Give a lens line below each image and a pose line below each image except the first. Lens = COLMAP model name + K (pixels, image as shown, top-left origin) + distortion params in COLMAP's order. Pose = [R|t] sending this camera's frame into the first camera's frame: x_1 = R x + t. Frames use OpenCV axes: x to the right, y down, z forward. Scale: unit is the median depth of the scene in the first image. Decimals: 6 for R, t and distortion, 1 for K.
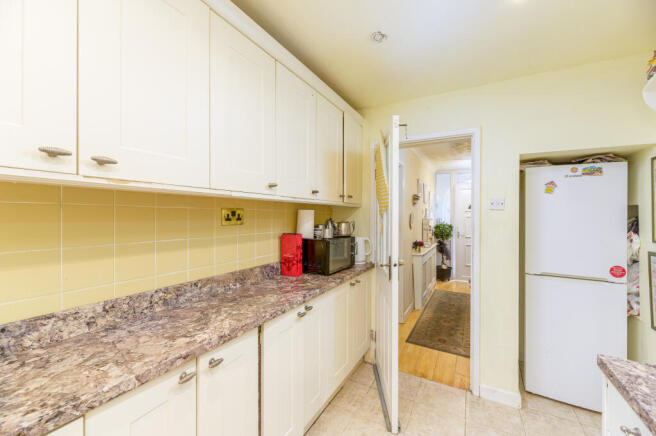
lens RADIAL K [[268.4, 0, 324.1], [0, 268.4, 214.8], [0, 0, 1]] dist [0.003293, -0.000077]
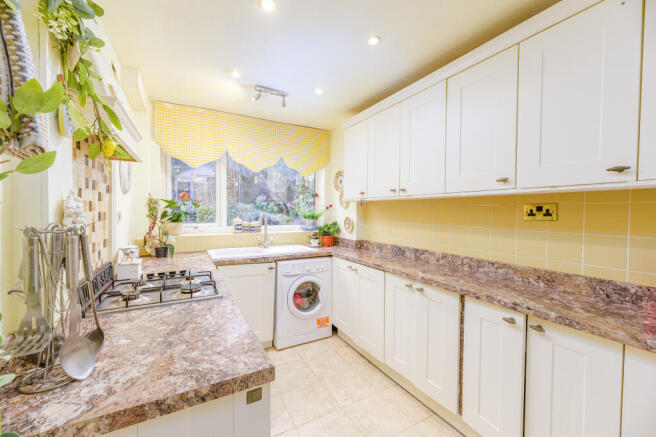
lens RADIAL K [[269.1, 0, 327.4], [0, 269.1, 219.3], [0, 0, 1]] dist [-0.001281, -0.000133]
pose [[-0.532877, 0.011015, -0.846121, 0.994775], [-0.012992, 0.999691, 0.021196, 0.025050], [0.846093, 0.022287, -0.532570, 0.961932]]
